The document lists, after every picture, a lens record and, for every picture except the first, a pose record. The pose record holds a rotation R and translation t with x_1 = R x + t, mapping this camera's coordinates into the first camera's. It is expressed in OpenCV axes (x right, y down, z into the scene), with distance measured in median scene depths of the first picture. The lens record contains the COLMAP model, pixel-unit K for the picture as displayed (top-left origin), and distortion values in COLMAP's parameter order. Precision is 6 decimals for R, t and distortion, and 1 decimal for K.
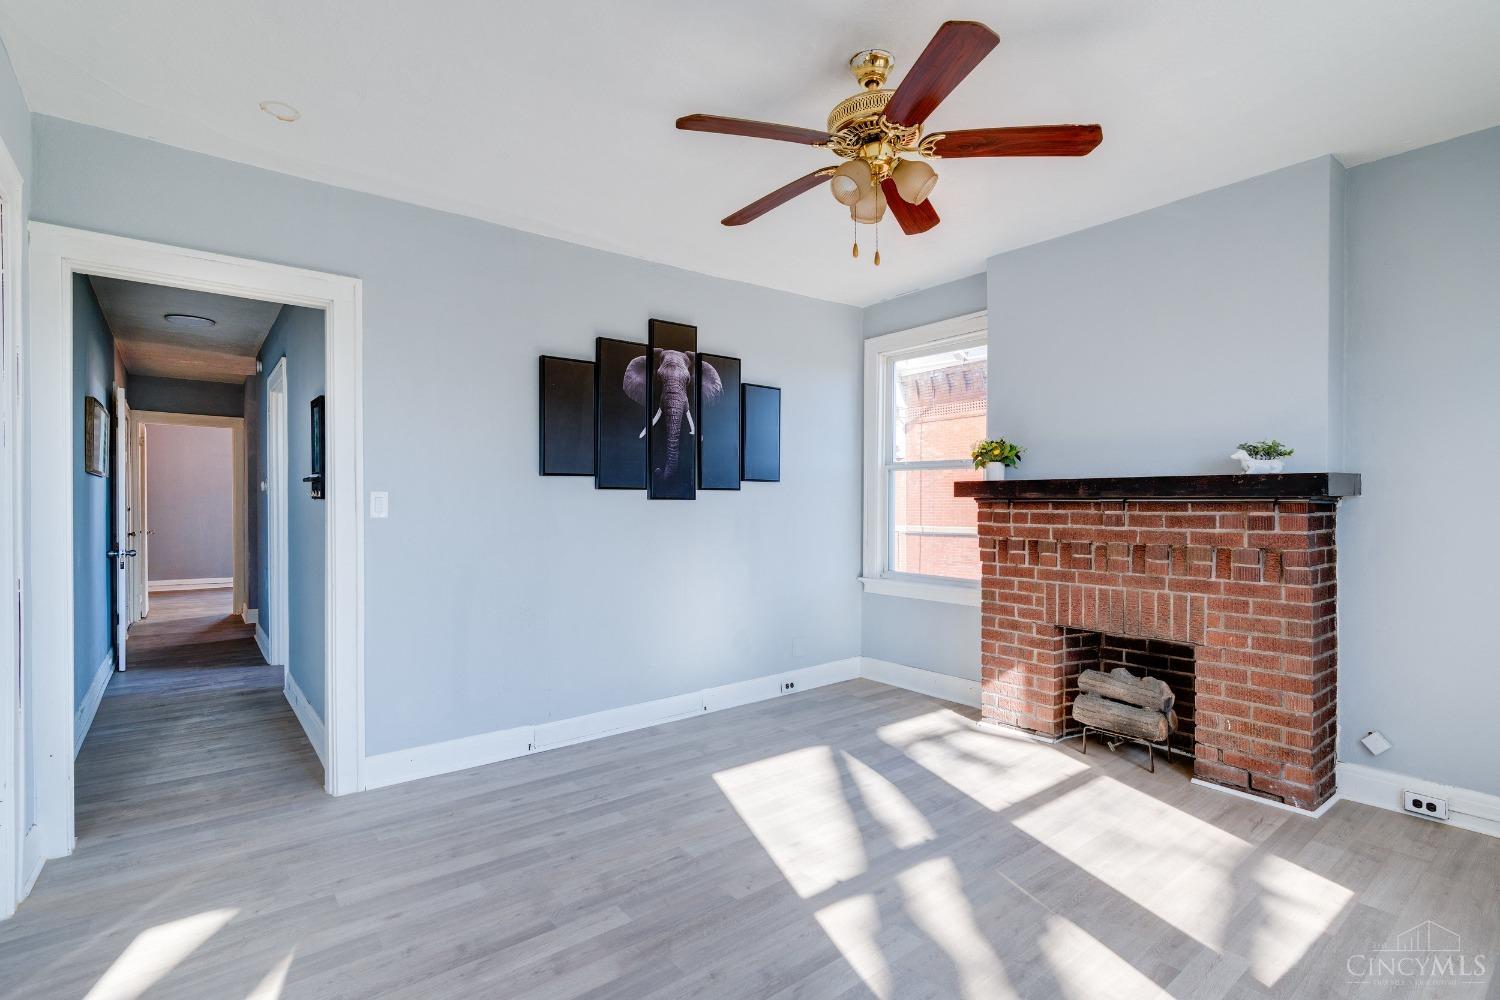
lens RADIAL K [[704.4, 0, 753.1], [0, 704.4, 506.0], [0, 0, 1]] dist [-0.009744, 0.004349]
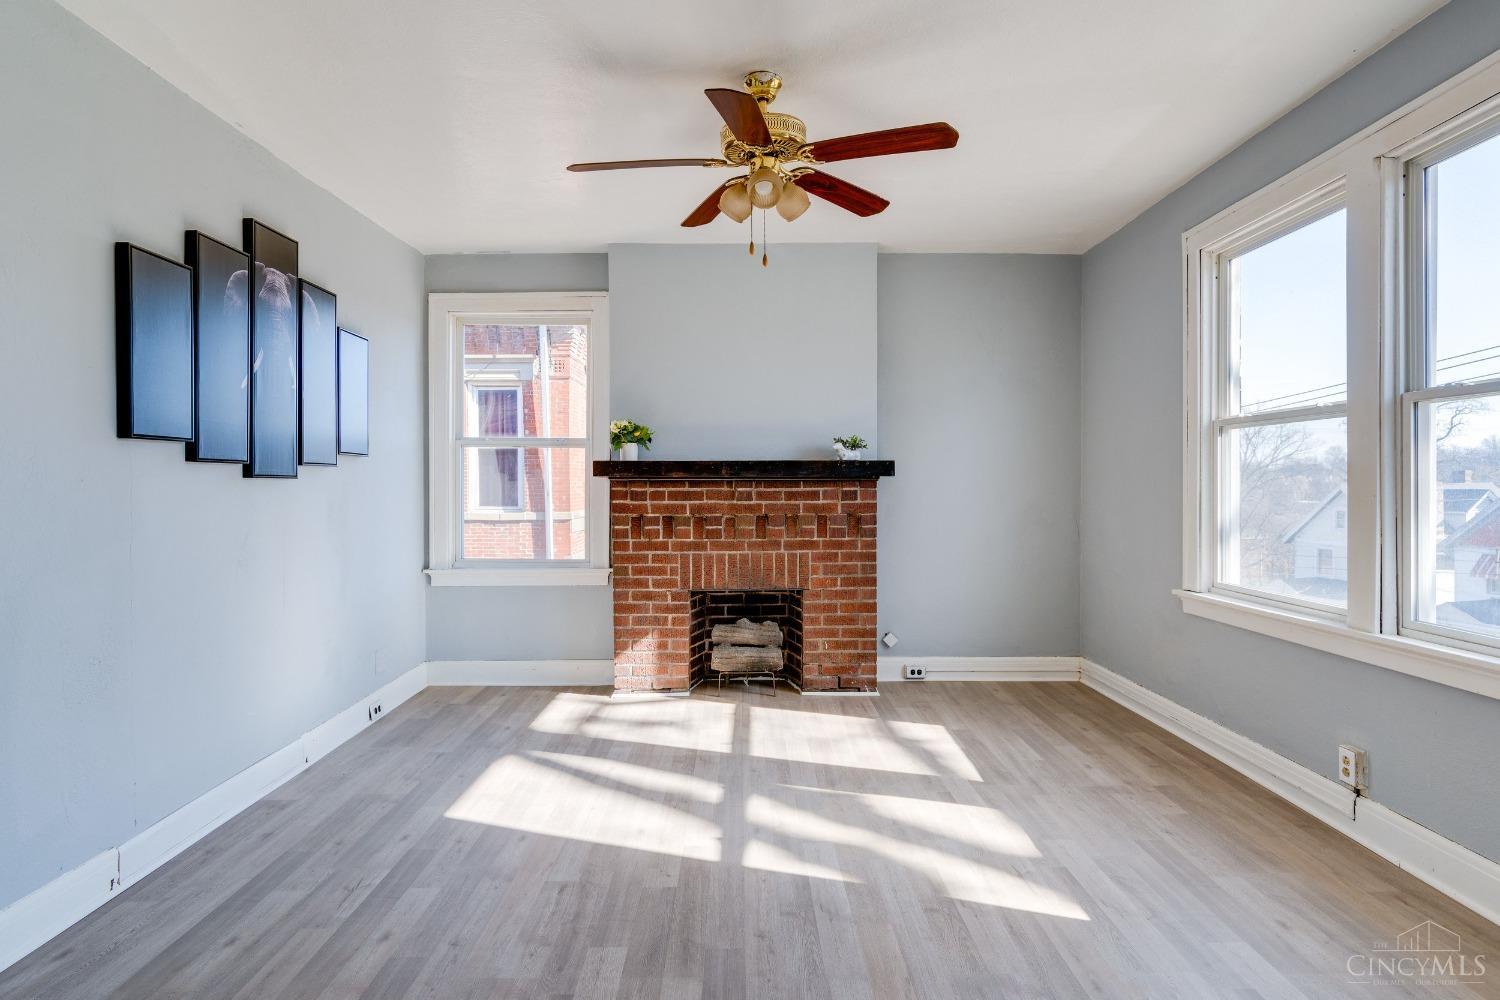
lens RADIAL K [[781.2, 0, 739.5], [0, 781.2, 494.5], [0, 0, 1]] dist [-0.010204, 0.004692]
pose [[0.625673, -0.013681, 0.779965, -0.516342], [0.007025, 0.999904, 0.011904, 0.001820], [-0.780054, -0.001969, 0.625709, 0.164462]]
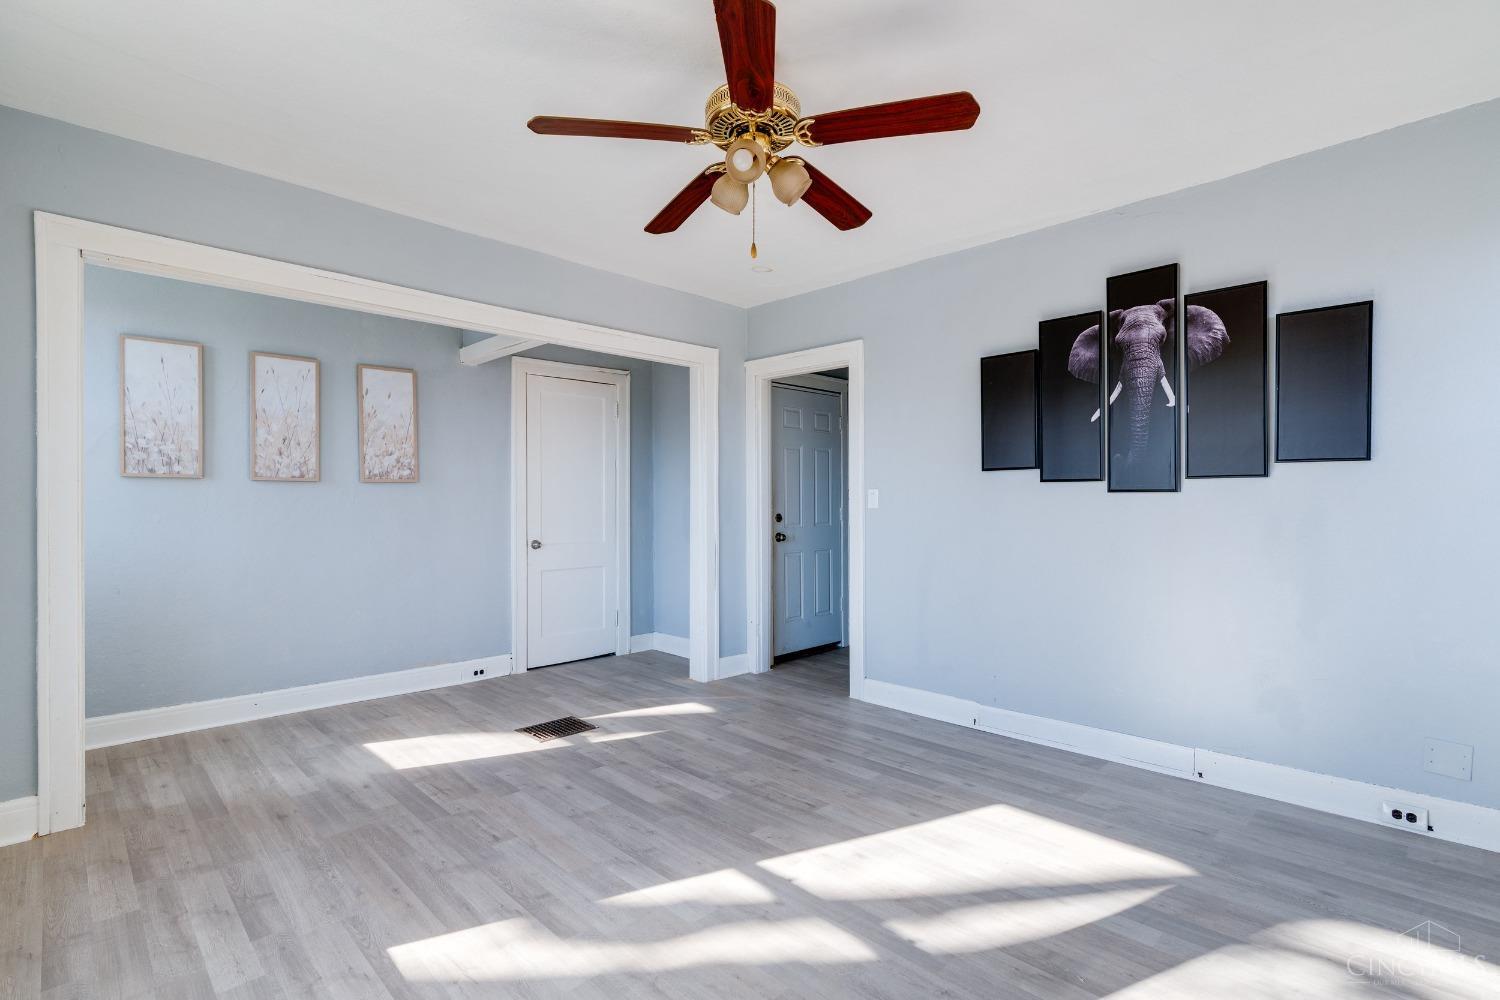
lens RADIAL K [[704.4, 0, 770.3], [0, 704.4, 503.3], [0, 0, 1]] dist [-0.009744, 0.004349]
pose [[0.131456, 0.009340, -0.991278, 0.738431], [-0.000394, 0.999956, 0.009370, -0.004767], [0.991322, -0.000841, 0.131454, 0.564758]]
